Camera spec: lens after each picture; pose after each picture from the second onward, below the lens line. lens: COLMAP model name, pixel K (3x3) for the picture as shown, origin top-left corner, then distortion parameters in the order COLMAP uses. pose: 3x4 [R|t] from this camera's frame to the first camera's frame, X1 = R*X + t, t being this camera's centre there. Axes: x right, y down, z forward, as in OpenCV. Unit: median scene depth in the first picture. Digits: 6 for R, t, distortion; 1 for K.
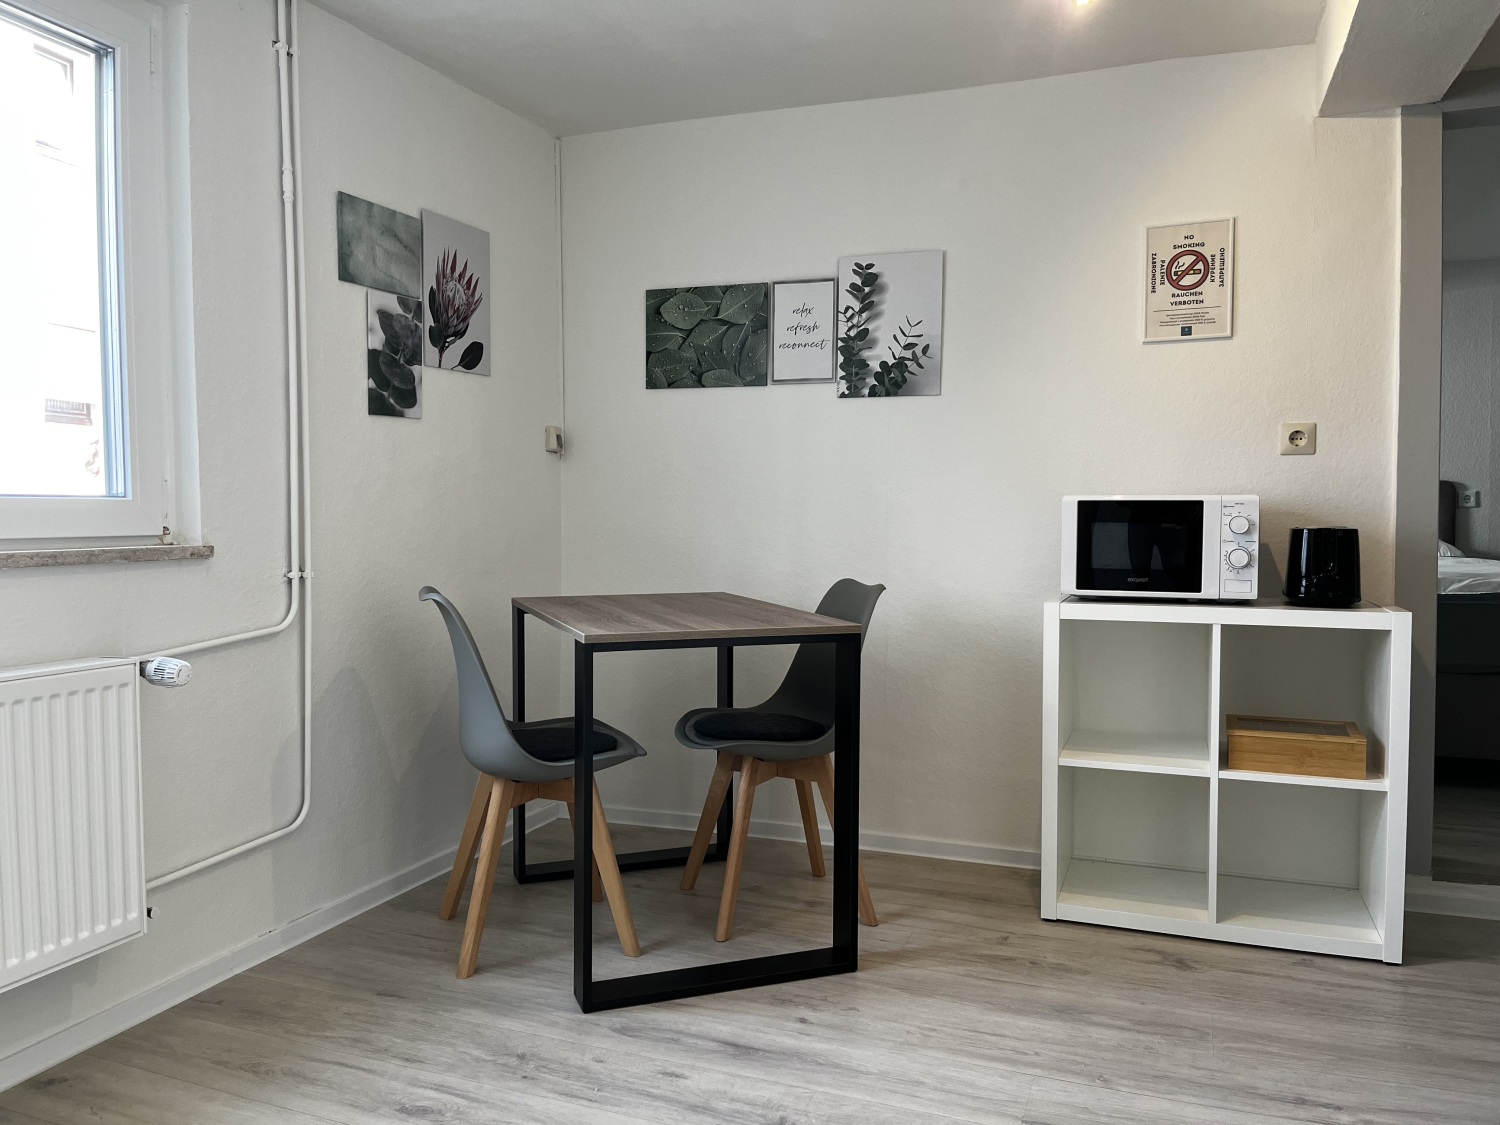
lens RADIAL K [[1136.1, 0, 744.2], [0, 1136.1, 562.4], [0, 0, 1]] dist [0.012579, -0.006958]
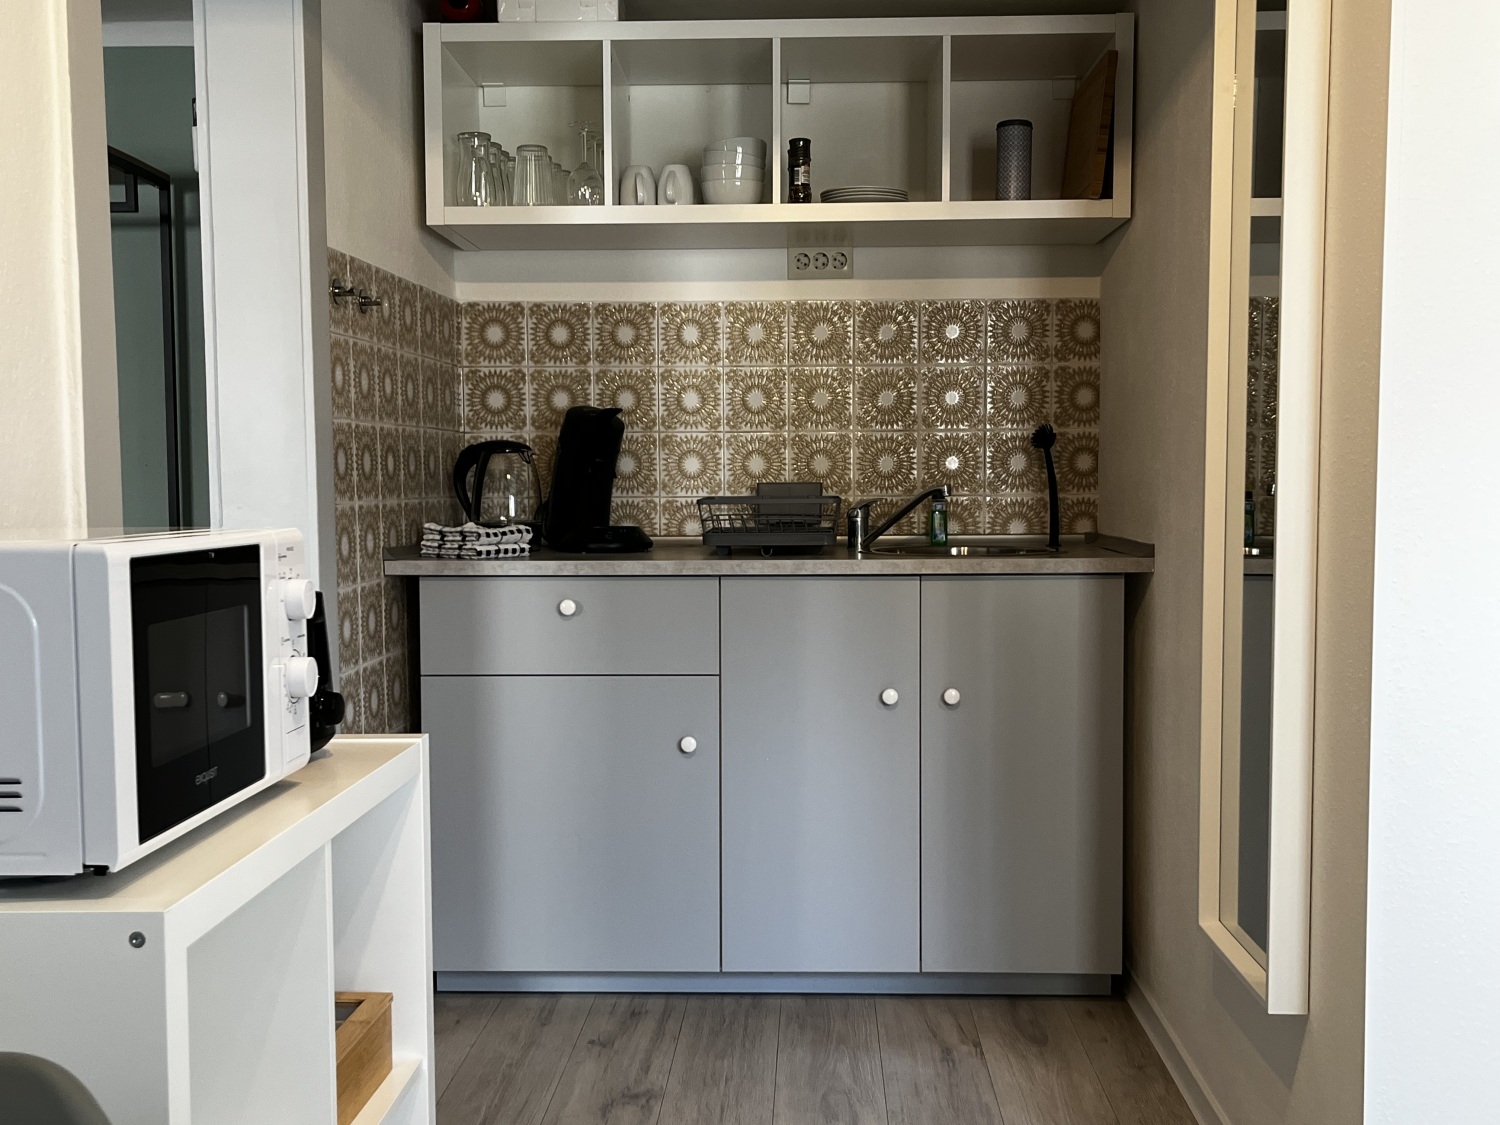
lens RADIAL K [[1583.0, 0, 752.9], [0, 1583.0, 561.6], [0, 0, 1]] dist [0.012193, 0.000000]
pose [[-0.314920, -0.053128, 0.947630, -0.689867], [0.057291, 0.995547, 0.074854, -0.098161], [-0.947388, 0.077864, -0.310474, 1.293318]]
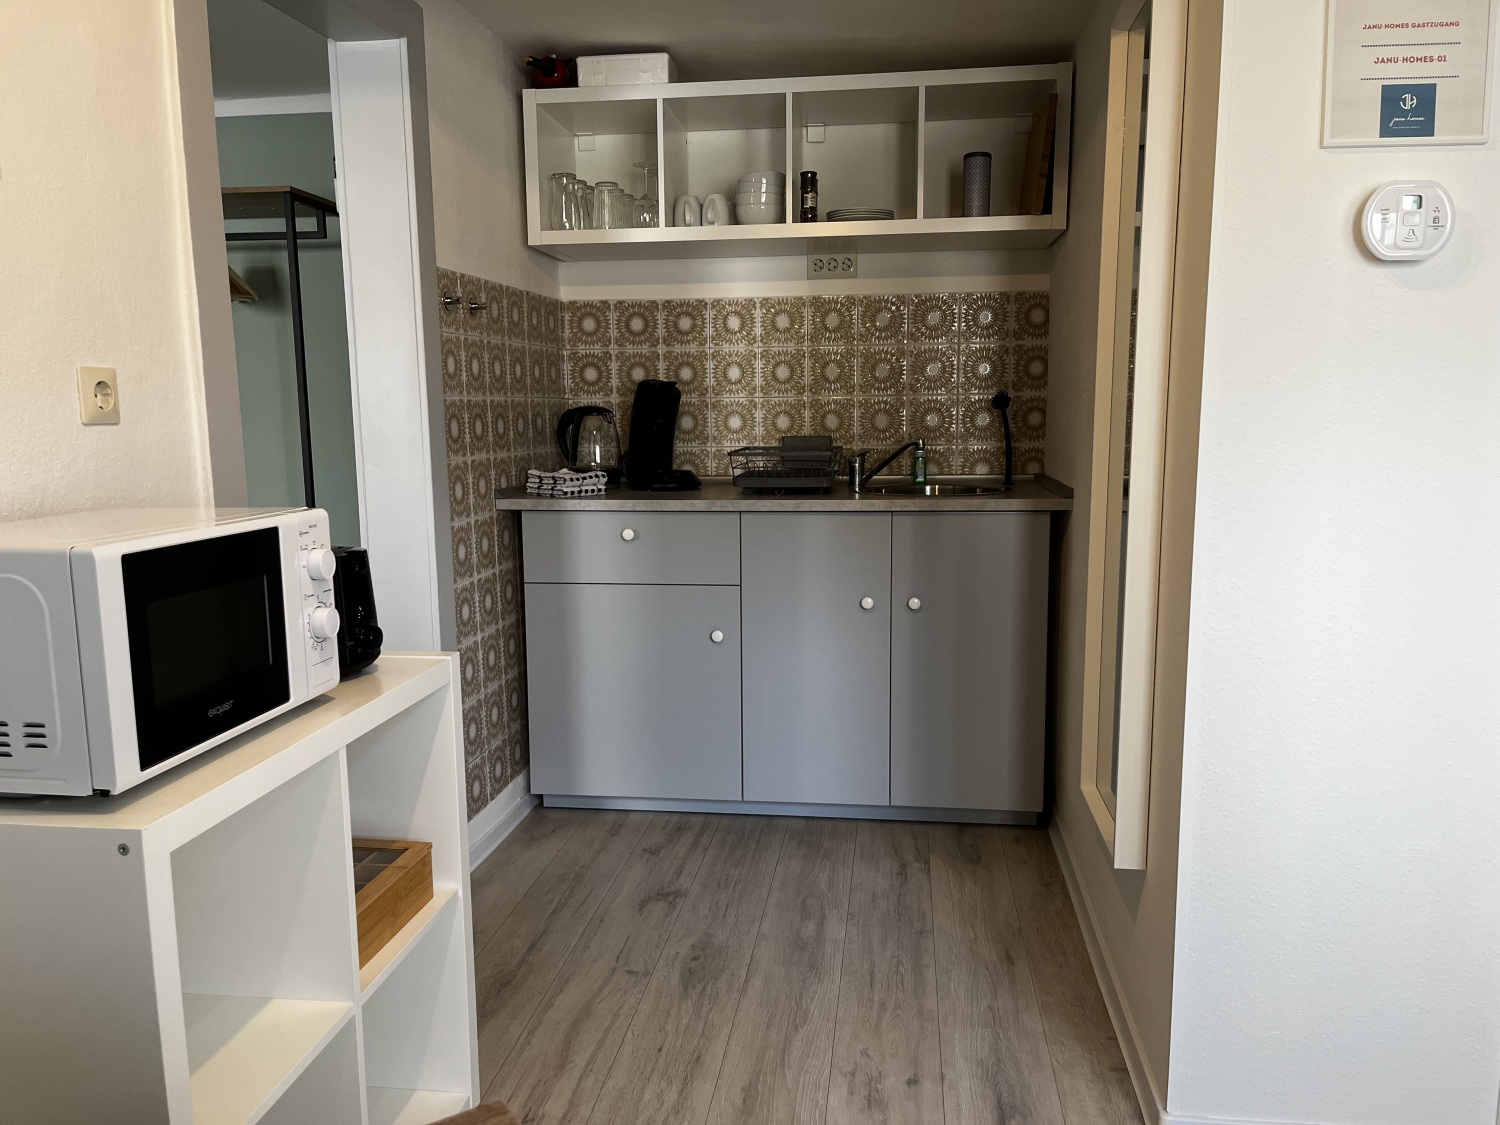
lens RADIAL K [[1136.1, 0, 742.1], [0, 1136.1, 564.9], [0, 0, 1]] dist [0.012579, -0.006958]
pose [[-0.218151, -0.136193, 0.966365, -0.660891], [0.064703, 0.986017, 0.153569, -0.123740], [-0.973768, 0.096028, -0.206288, 1.176467]]
